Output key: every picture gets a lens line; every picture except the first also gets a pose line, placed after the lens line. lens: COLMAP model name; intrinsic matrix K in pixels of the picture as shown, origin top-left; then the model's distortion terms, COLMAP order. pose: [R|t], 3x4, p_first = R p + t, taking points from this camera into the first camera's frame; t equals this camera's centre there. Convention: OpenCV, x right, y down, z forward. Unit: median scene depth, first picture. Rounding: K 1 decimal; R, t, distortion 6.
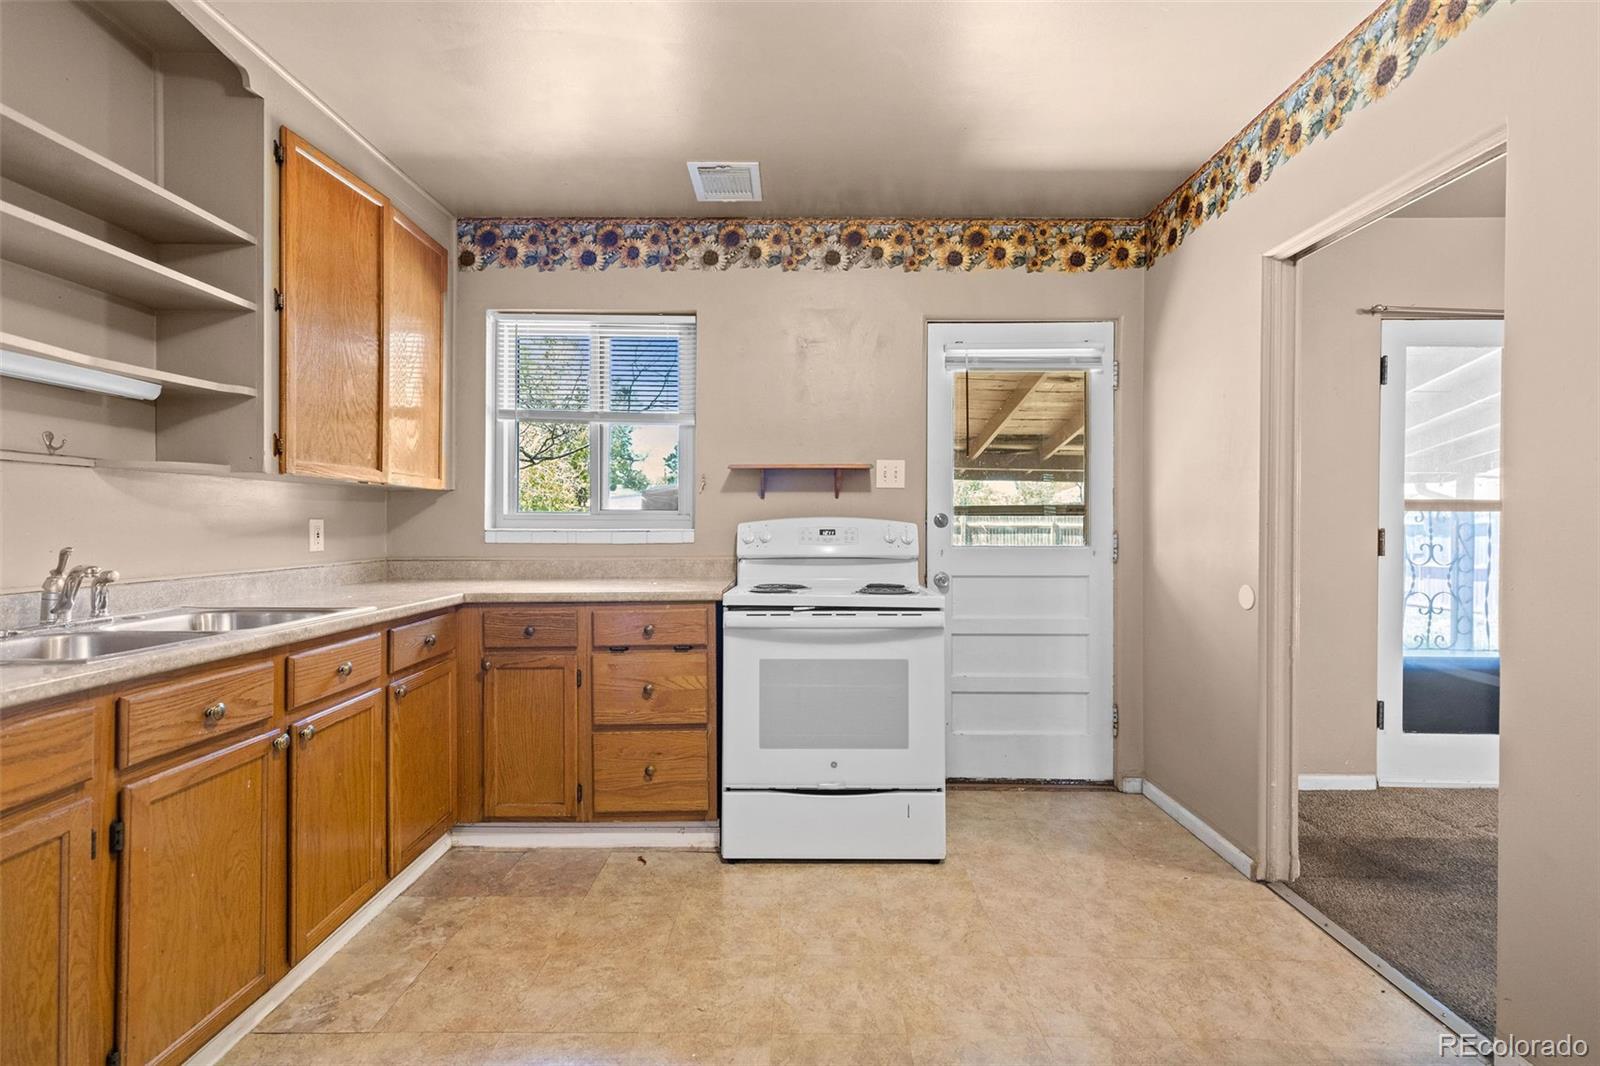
lens RADIAL K [[723.8, 0, 796.3], [0, 723.8, 524.8], [0, 0, 1]] dist [0.007429, -0.000487]
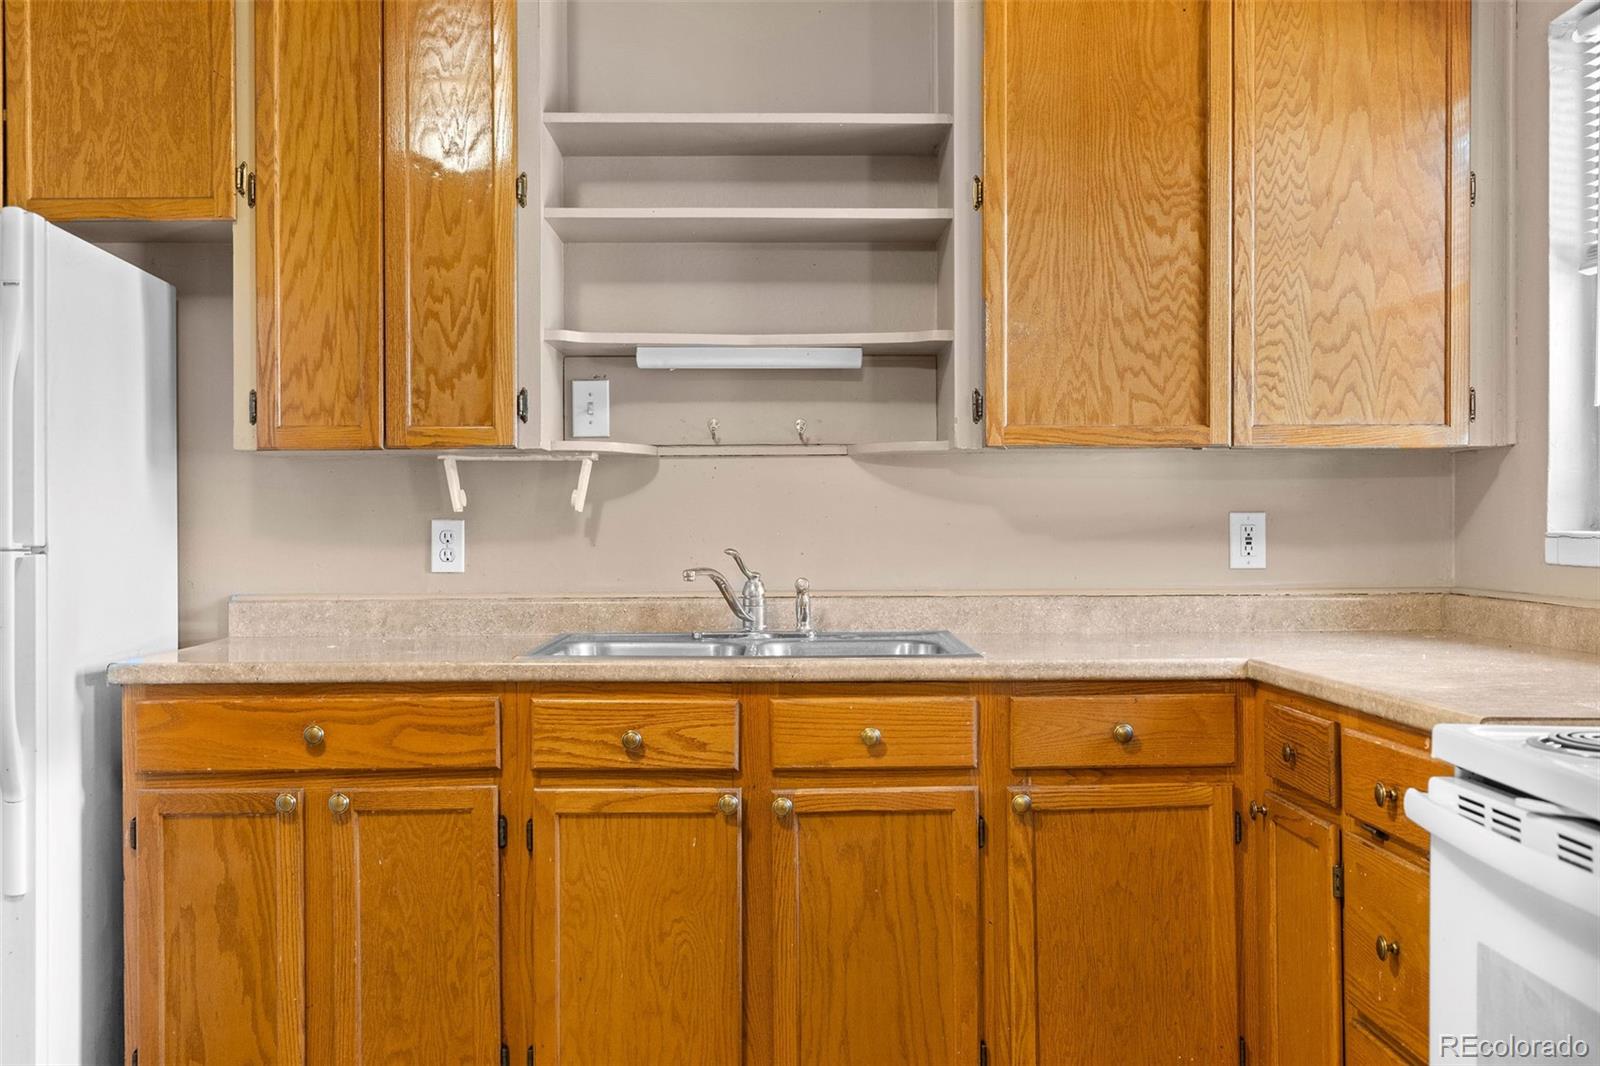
lens RADIAL K [[1573.2, 0, 804.5], [0, 1573.2, 527.4], [0, 0, 1]] dist [0.000538, 0.003559]
pose [[0.025672, 0.002623, -0.999667, 0.694452], [0.003364, 0.999991, 0.002710, -0.000790], [0.999665, -0.003432, 0.025663, 0.739942]]
